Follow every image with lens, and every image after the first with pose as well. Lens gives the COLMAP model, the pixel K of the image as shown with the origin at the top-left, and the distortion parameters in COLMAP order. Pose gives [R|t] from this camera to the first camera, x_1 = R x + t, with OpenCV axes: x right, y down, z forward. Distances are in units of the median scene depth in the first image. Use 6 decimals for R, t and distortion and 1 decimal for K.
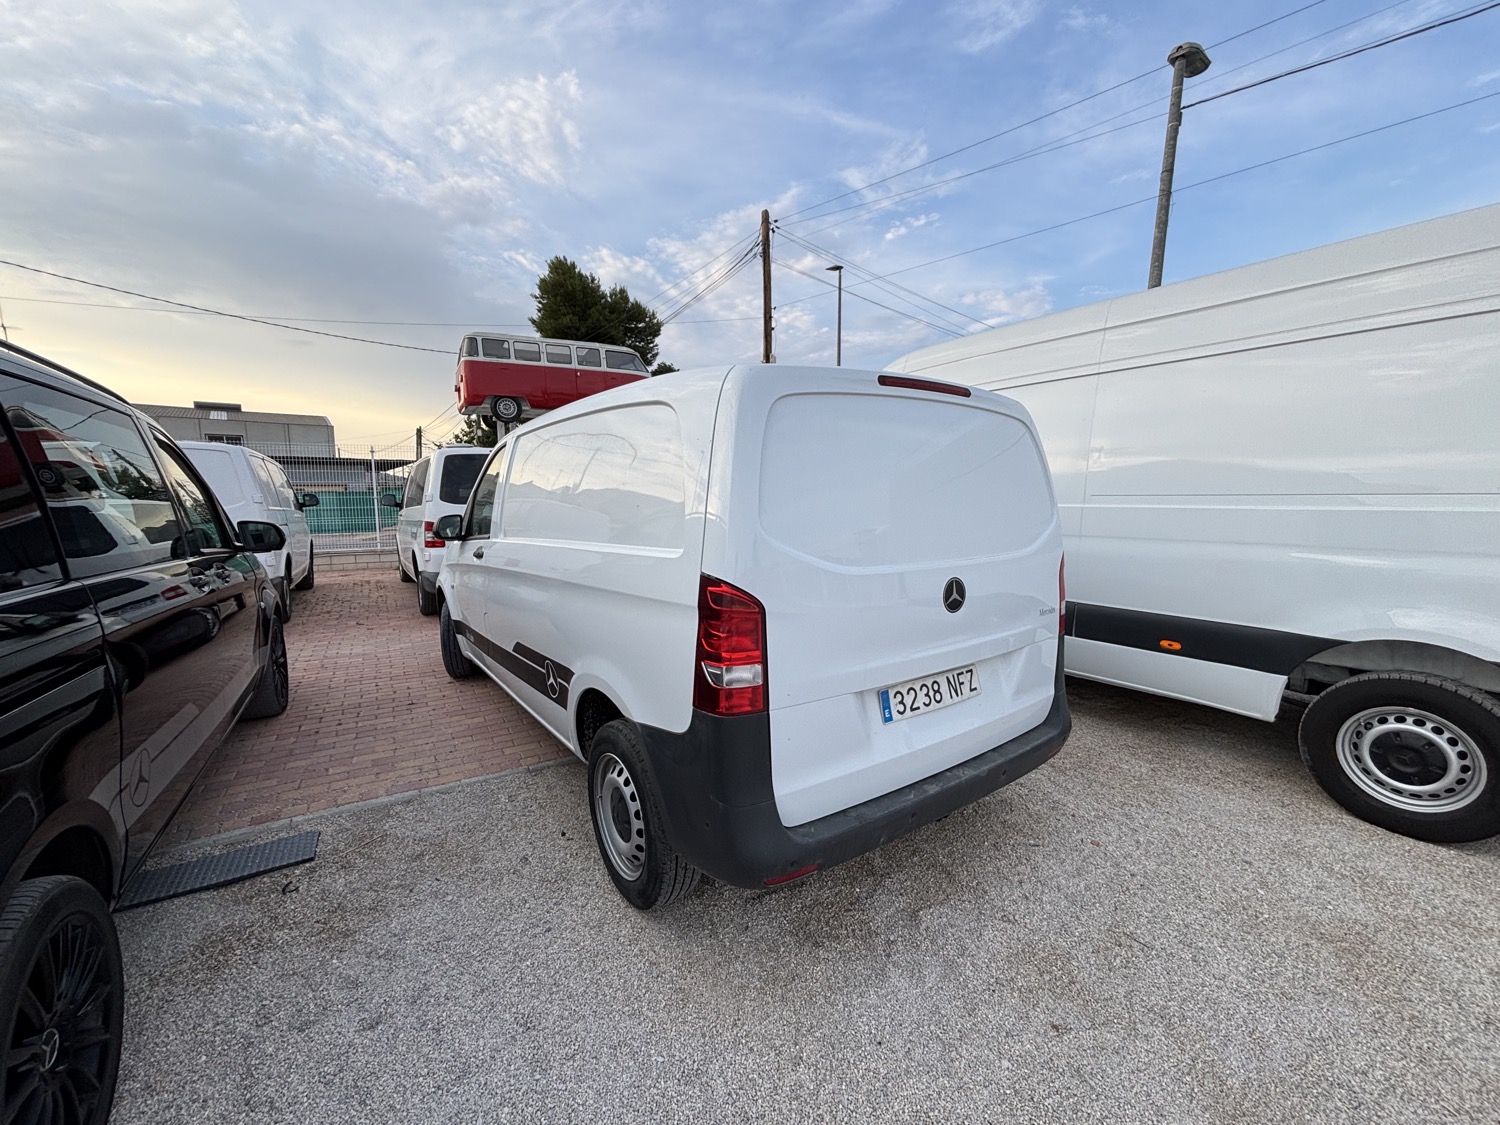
lens RADIAL K [[608.7, 0, 748.9], [0, 608.7, 559.6], [0, 0, 1]] dist [-0.001802, 0.002035]
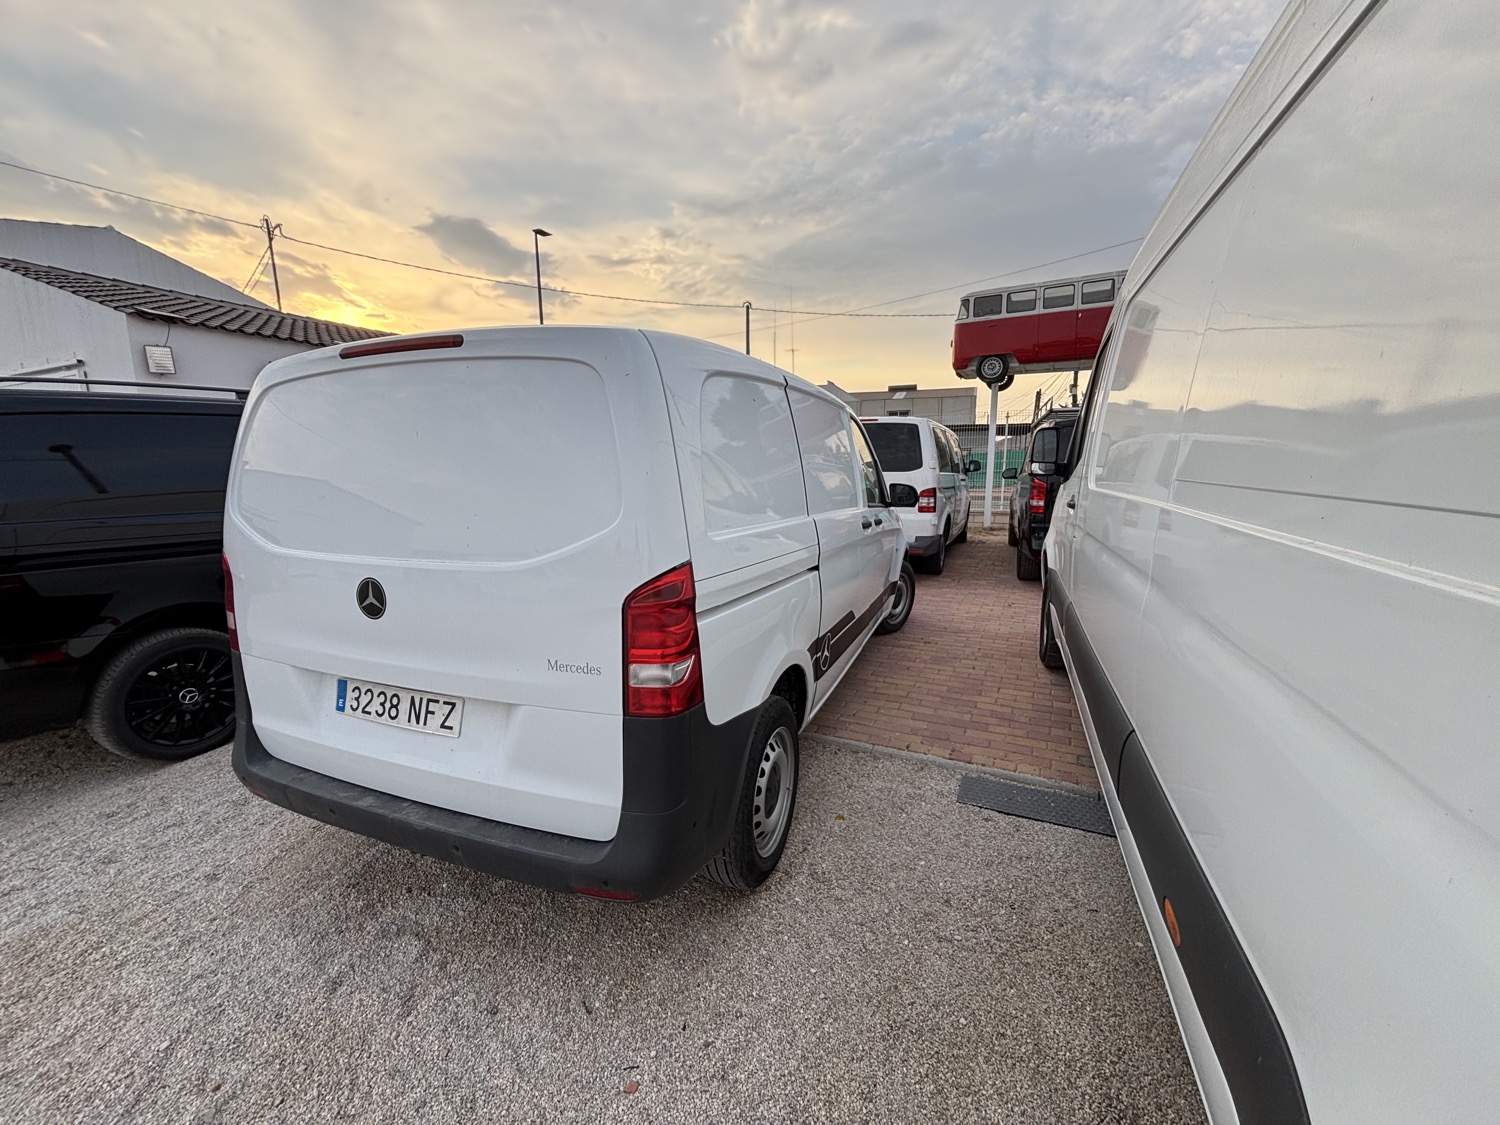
lens RADIAL K [[608.7, 0, 751.7], [0, 608.7, 562.0], [0, 0, 1]] dist [-0.001802, 0.002035]
pose [[0.548554, 0.140680, -0.824195, 0.196316], [-0.085956, 0.990009, 0.111773, -0.019754], [0.831685, 0.009531, 0.555166, 0.144663]]
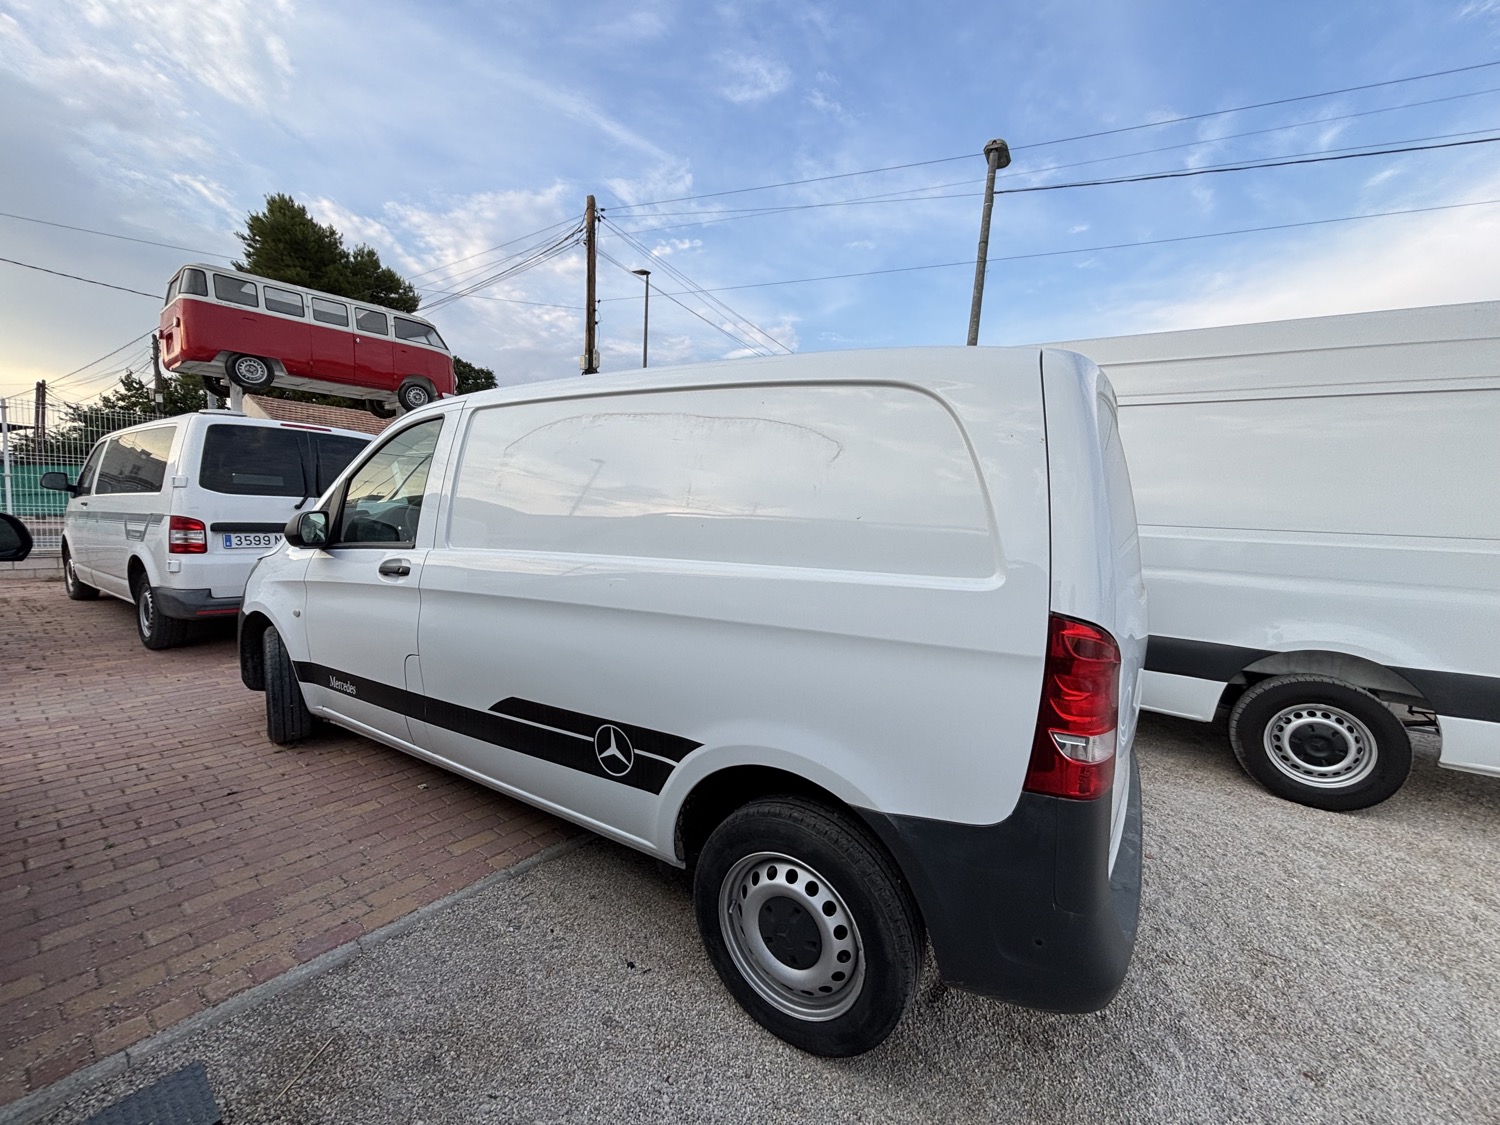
lens RADIAL K [[608.7, 0, 746.7], [0, 608.7, 557.1], [0, 0, 1]] dist [-0.001802, 0.002035]
pose [[0.927656, 0.017077, 0.373045, -0.088966], [-0.009828, 0.999724, -0.021325, -0.003334], [-0.373307, 0.016116, 0.927568, 0.054105]]
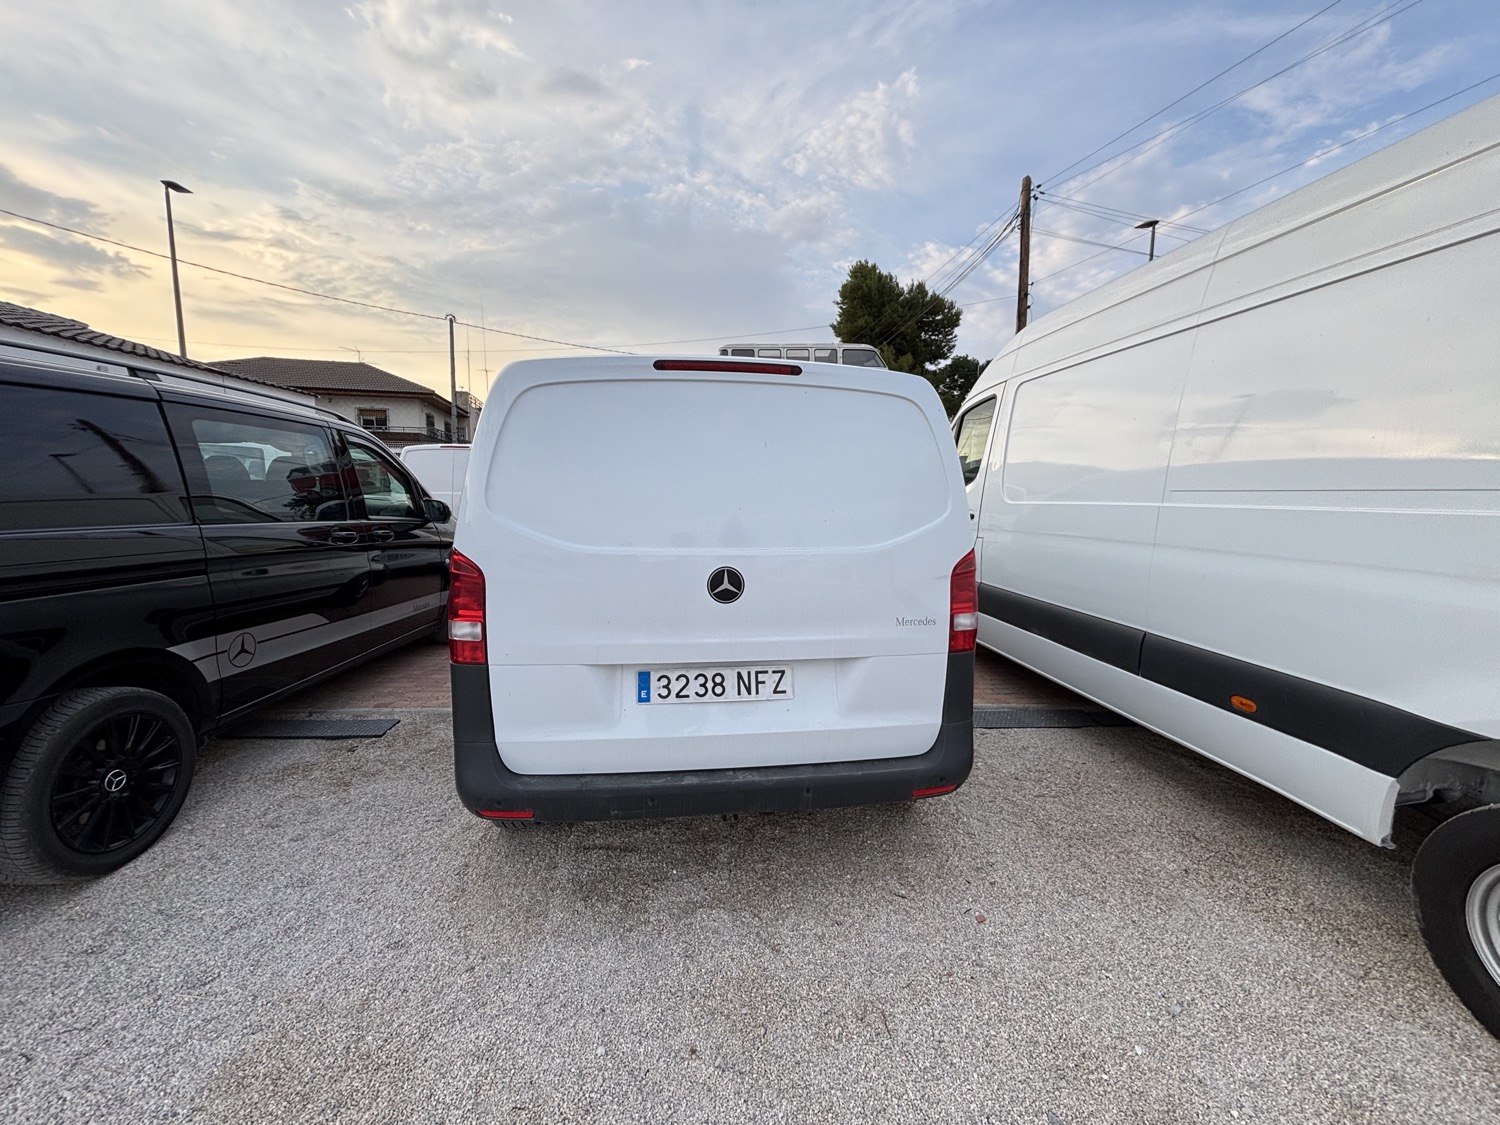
lens RADIAL K [[608.7, 0, 750.8], [0, 608.7, 560.8], [0, 0, 1]] dist [-0.001802, 0.002035]
pose [[0.882361, 0.070315, -0.465291, 0.121196], [-0.068002, 0.997447, 0.021777, -0.000412], [0.465635, 0.012426, 0.884890, 0.026286]]
